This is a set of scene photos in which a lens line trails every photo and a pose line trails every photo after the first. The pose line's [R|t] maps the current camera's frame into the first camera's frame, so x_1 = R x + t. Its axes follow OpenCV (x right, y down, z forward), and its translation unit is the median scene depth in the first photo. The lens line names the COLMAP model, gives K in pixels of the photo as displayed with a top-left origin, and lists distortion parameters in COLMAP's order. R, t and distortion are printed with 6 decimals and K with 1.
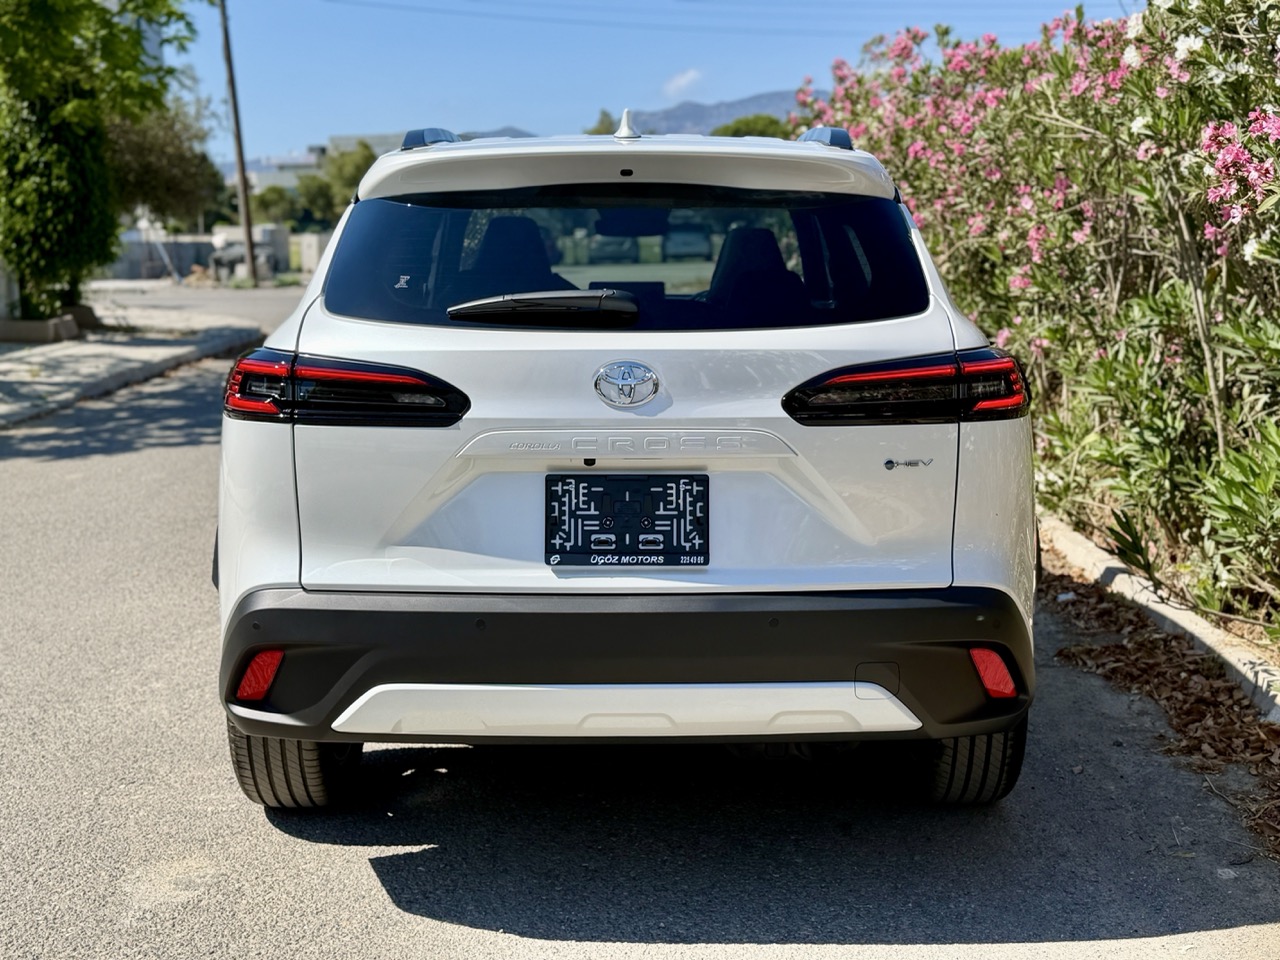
lens RADIAL K [[1618.5, 0, 640.3], [0, 1618.5, 479.4], [0, 0, 1]] dist [0.095890, 0.000000]
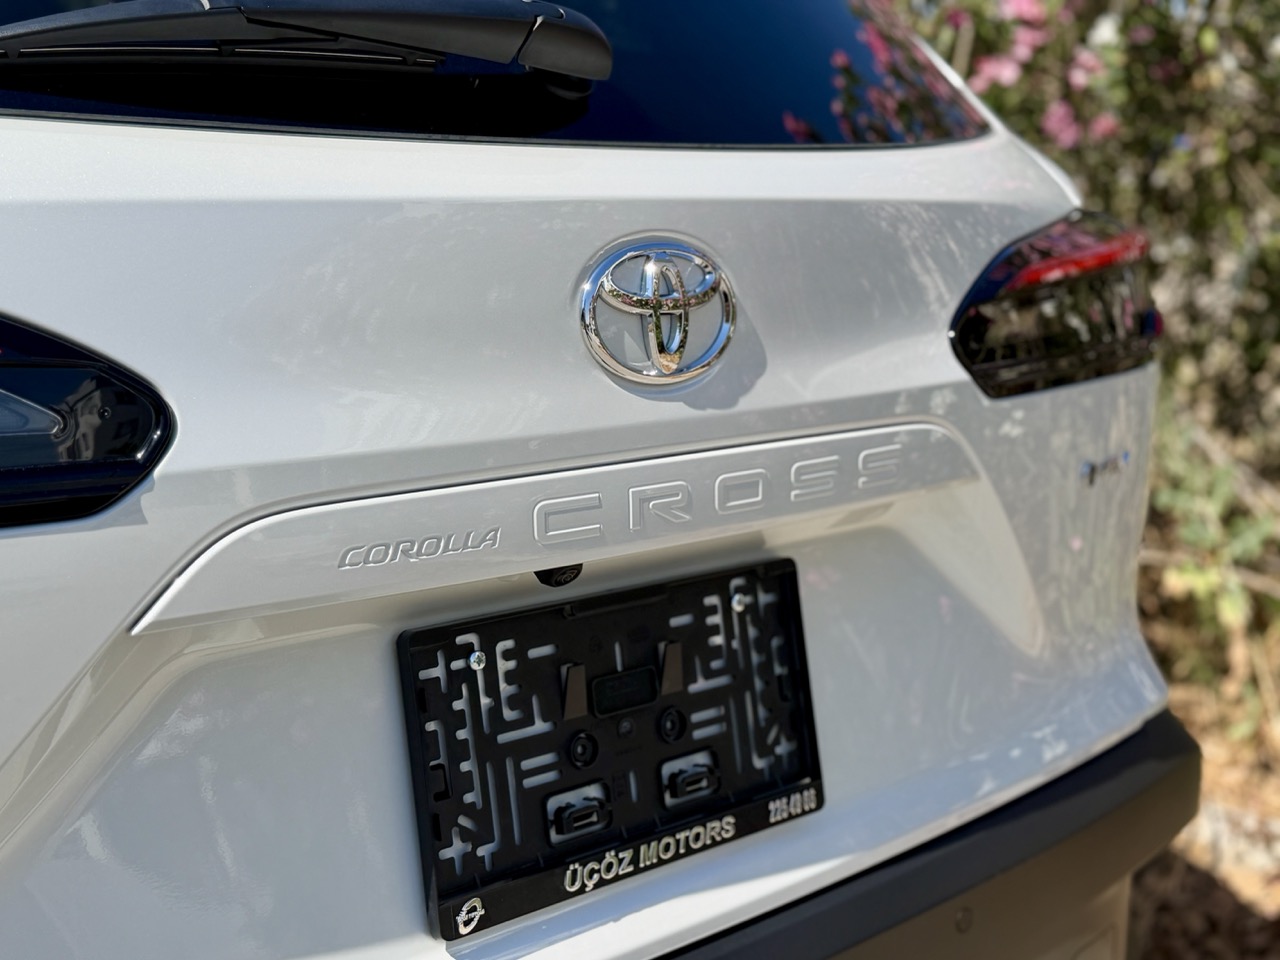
lens RADIAL K [[1618.5, 0, 639.5], [0, 1618.5, 480.3], [0, 0, 1]] dist [0.095890, 0.000000]
pose [[0.755618, -0.110955, 0.645546, -0.211519], [0.078433, 0.993784, 0.079003, -0.050319], [-0.650299, -0.009064, 0.759624, 0.750684]]
